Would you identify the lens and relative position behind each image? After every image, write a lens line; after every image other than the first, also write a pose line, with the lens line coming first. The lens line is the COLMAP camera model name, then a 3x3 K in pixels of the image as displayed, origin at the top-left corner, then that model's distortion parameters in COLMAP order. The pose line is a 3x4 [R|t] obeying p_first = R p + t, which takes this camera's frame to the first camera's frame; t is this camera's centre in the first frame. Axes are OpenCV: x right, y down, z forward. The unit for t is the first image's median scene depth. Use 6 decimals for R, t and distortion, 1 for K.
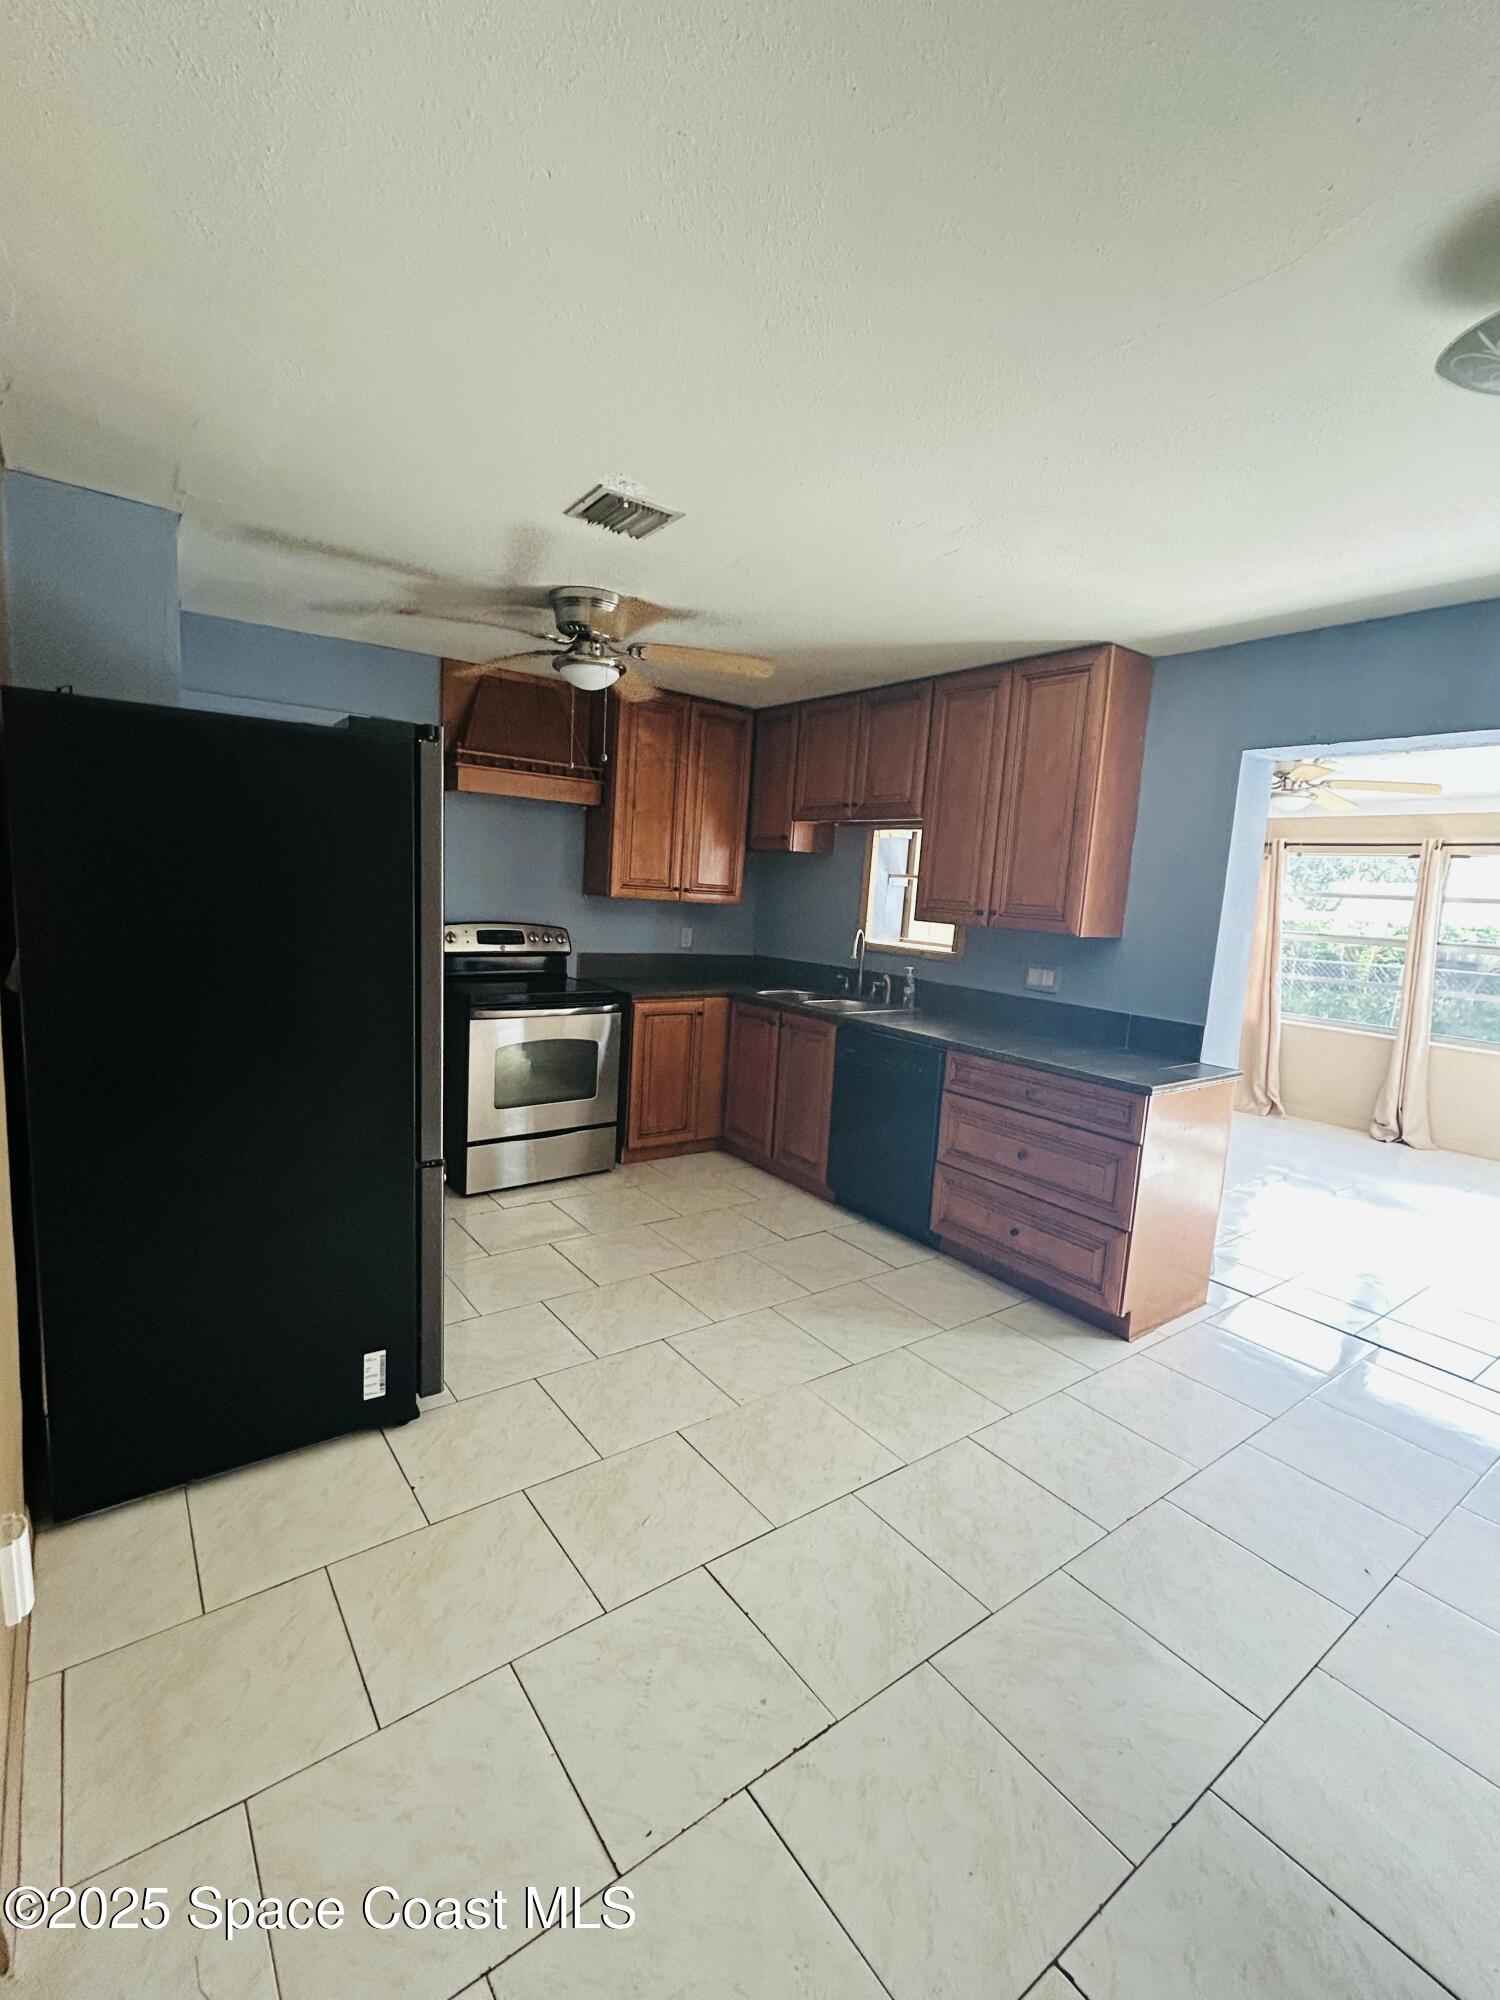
lens RADIAL K [[901.0, 0, 750.0], [0, 901.0, 1000.0], [0, 0, 1]] dist [0.016142, 0.000065]
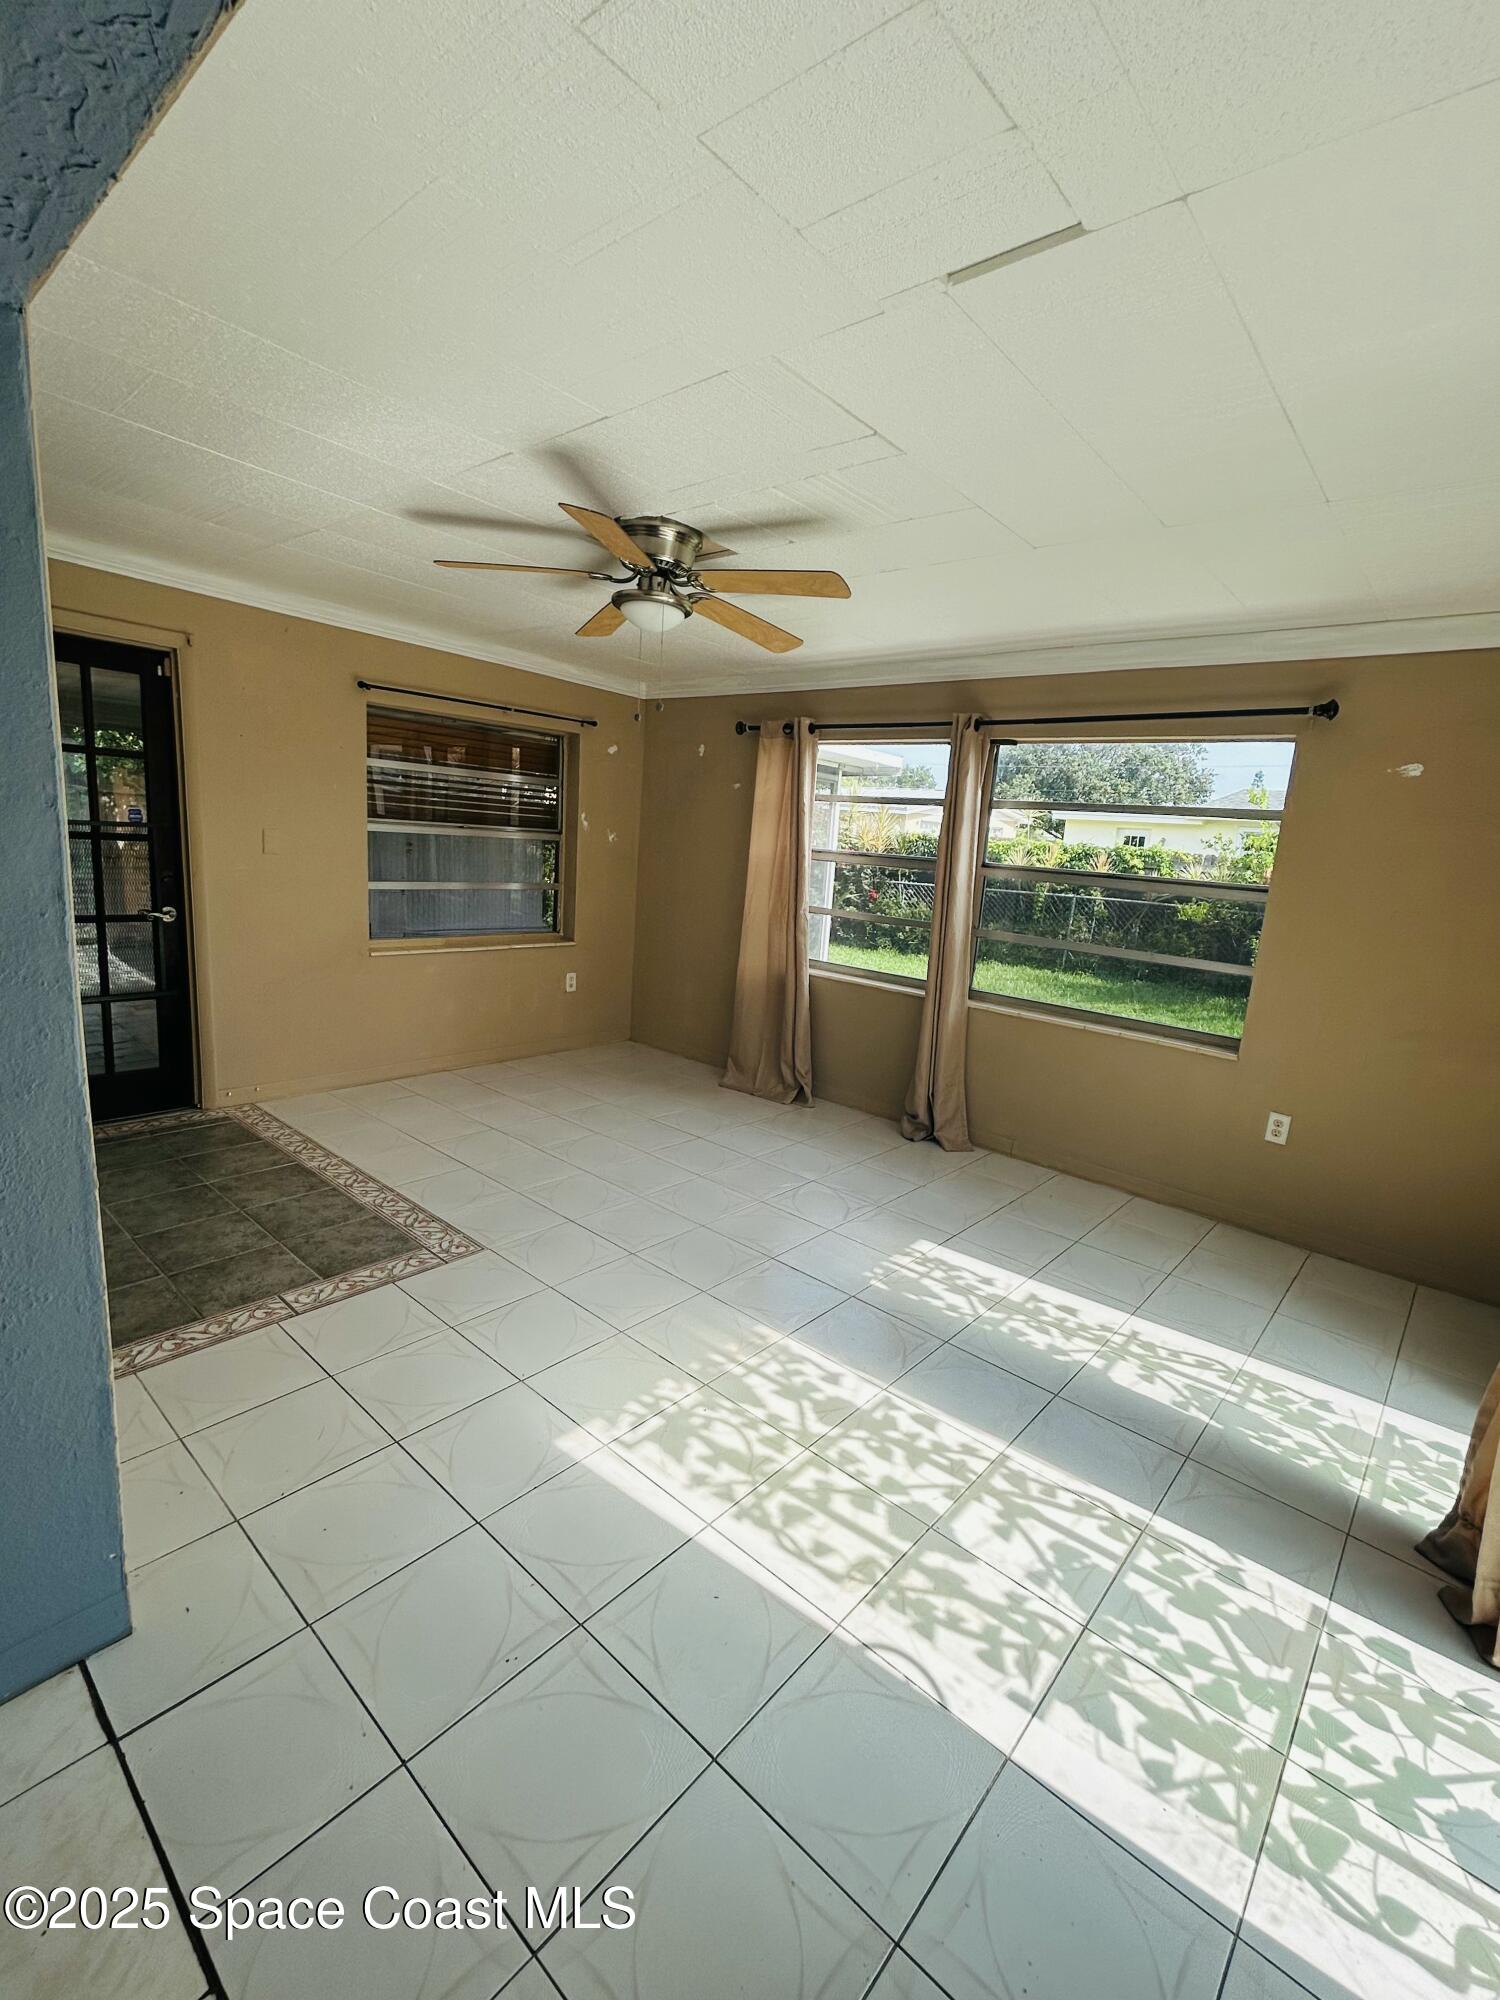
lens RADIAL K [[879.4, 0, 750.0], [0, 879.4, 1000.0], [0, 0, 1]] dist [0.000954, 0.000075]
pose [[0.976440, -0.034831, 0.212958, 0.390624], [0.018346, 0.996714, 0.078901, -0.012813], [-0.215006, -0.073135, 0.973870, 0.321618]]
